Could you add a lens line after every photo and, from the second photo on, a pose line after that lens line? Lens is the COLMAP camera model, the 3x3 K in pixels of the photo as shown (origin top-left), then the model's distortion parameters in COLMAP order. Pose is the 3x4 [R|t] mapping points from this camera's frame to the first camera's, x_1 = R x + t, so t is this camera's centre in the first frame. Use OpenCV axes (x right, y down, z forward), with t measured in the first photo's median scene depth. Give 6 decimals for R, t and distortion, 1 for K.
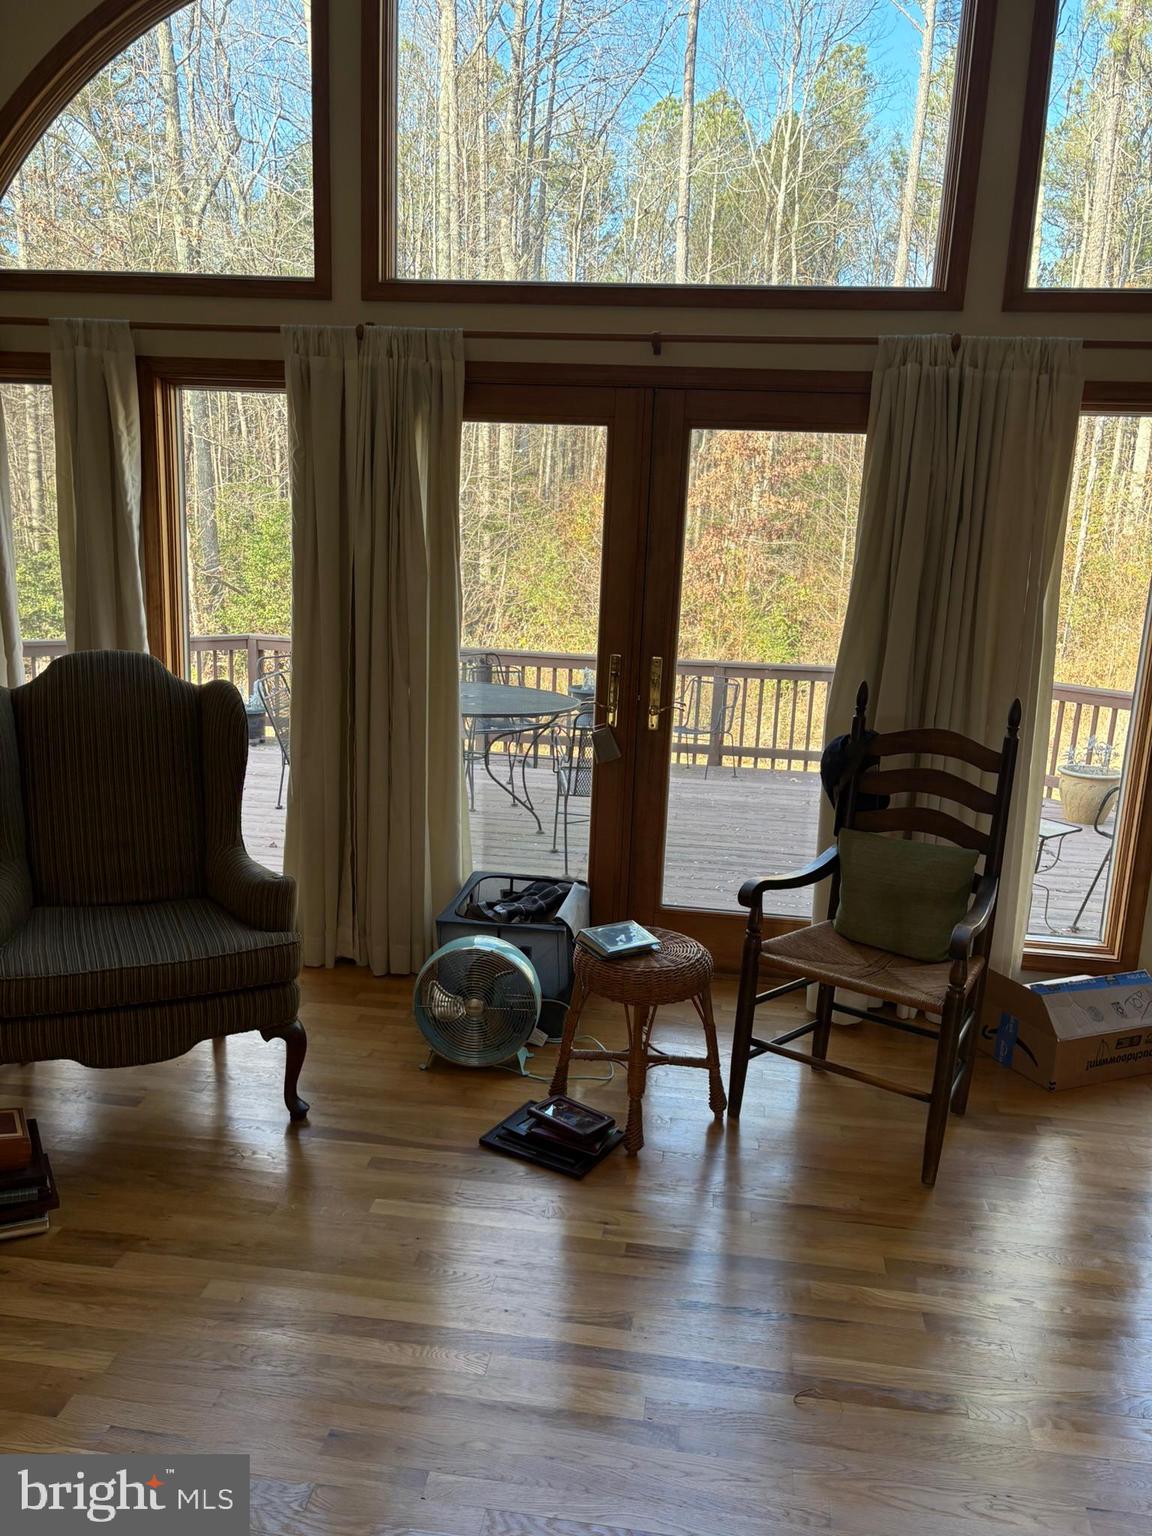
lens RADIAL K [[1166.4, 0, 589.2], [0, 1166.4, 783.7], [0, 0, 1]] dist [0.011922, -0.000998]
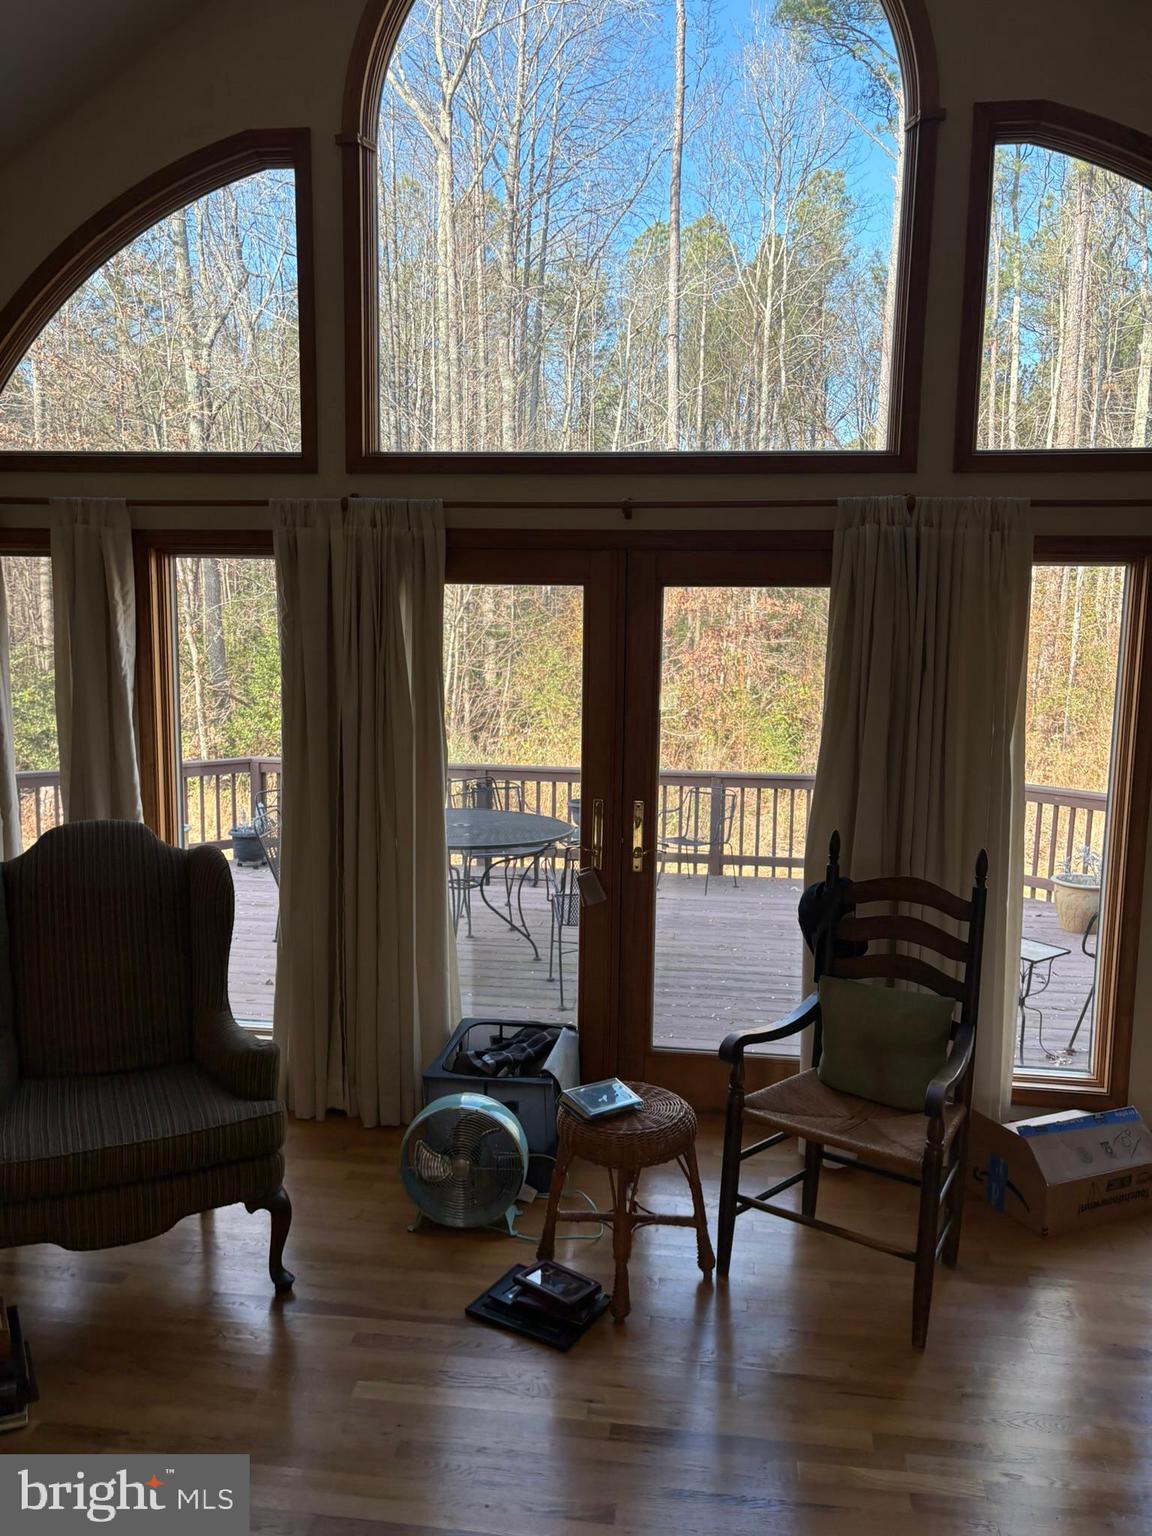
lens RADIAL K [[1166.4, 0, 597.6], [0, 1166.4, 779.6], [0, 0, 1]] dist [0.011922, -0.000998]
pose [[0.999659, -0.026118, 0.000011, 0.025156], [0.026026, 0.996086, -0.084471, -0.047709], [0.002195, 0.084442, 0.996426, -0.023556]]
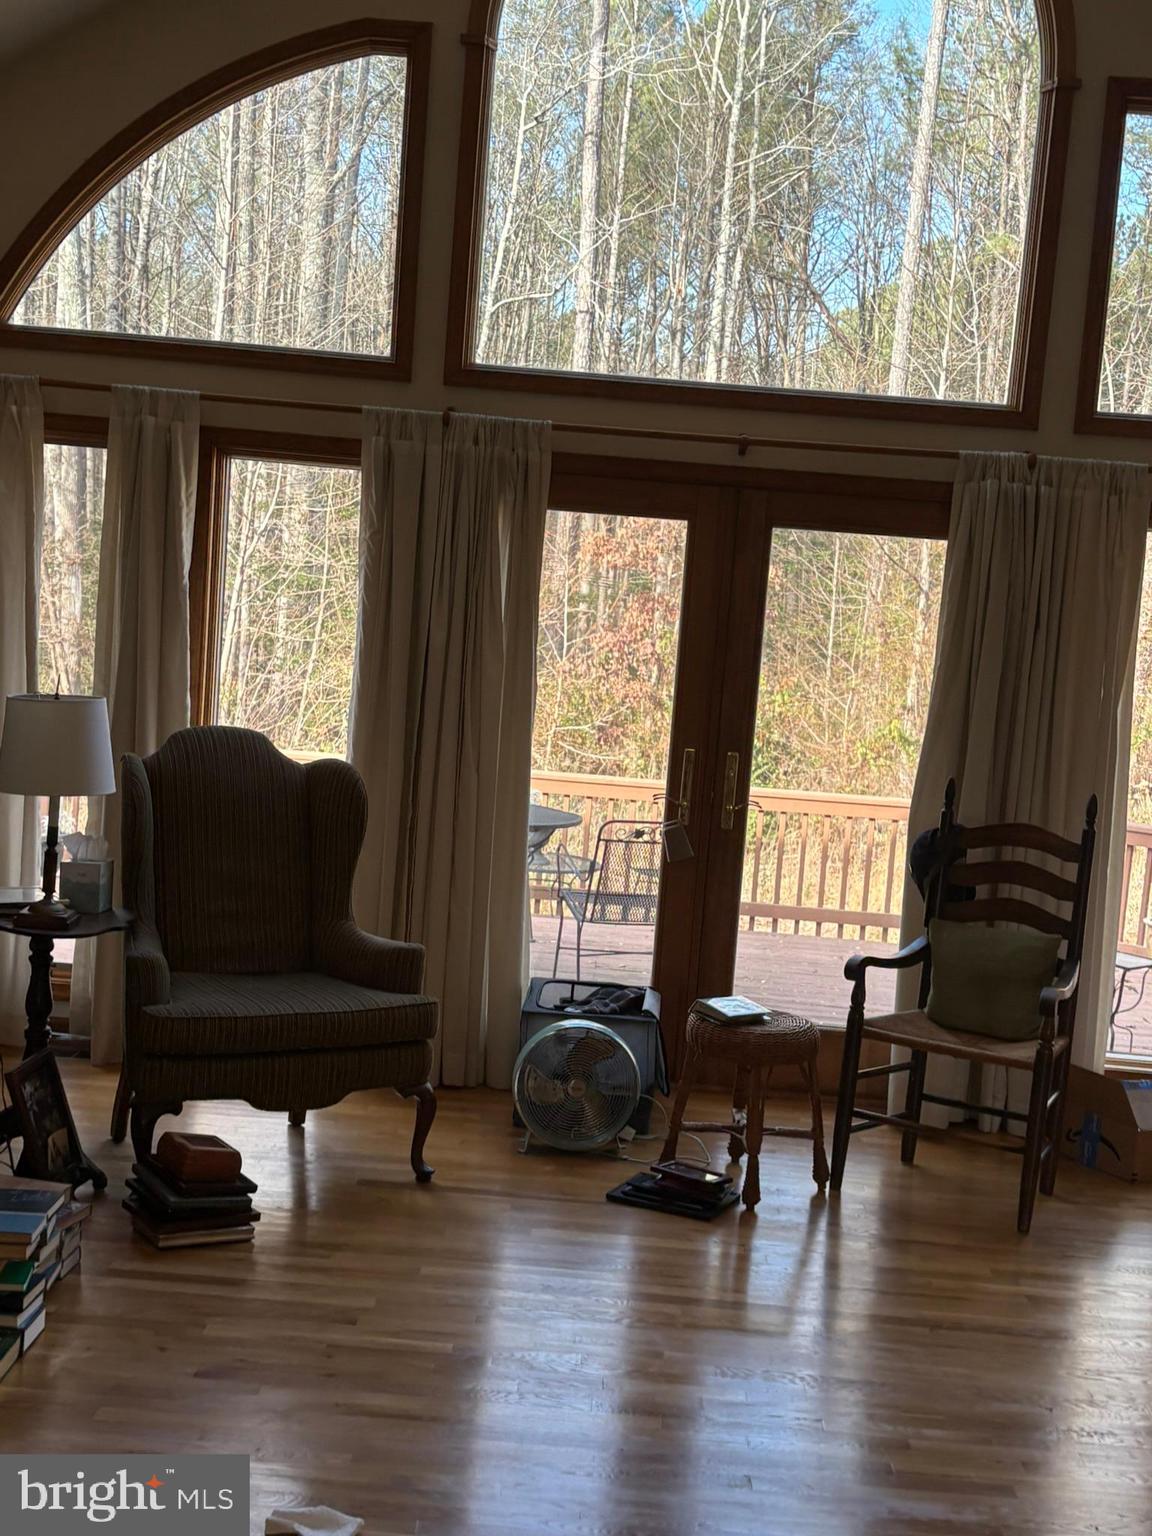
lens RADIAL K [[1997.2, 0, 609.9], [0, 1997.2, 772.4], [0, 0, 1]] dist [0.046289, 0.000000]
pose [[0.993239, 0.027709, 0.112729, -0.252323], [-0.013549, 0.992129, -0.124485, 0.126386], [-0.115291, 0.122116, 0.985797, -0.680942]]
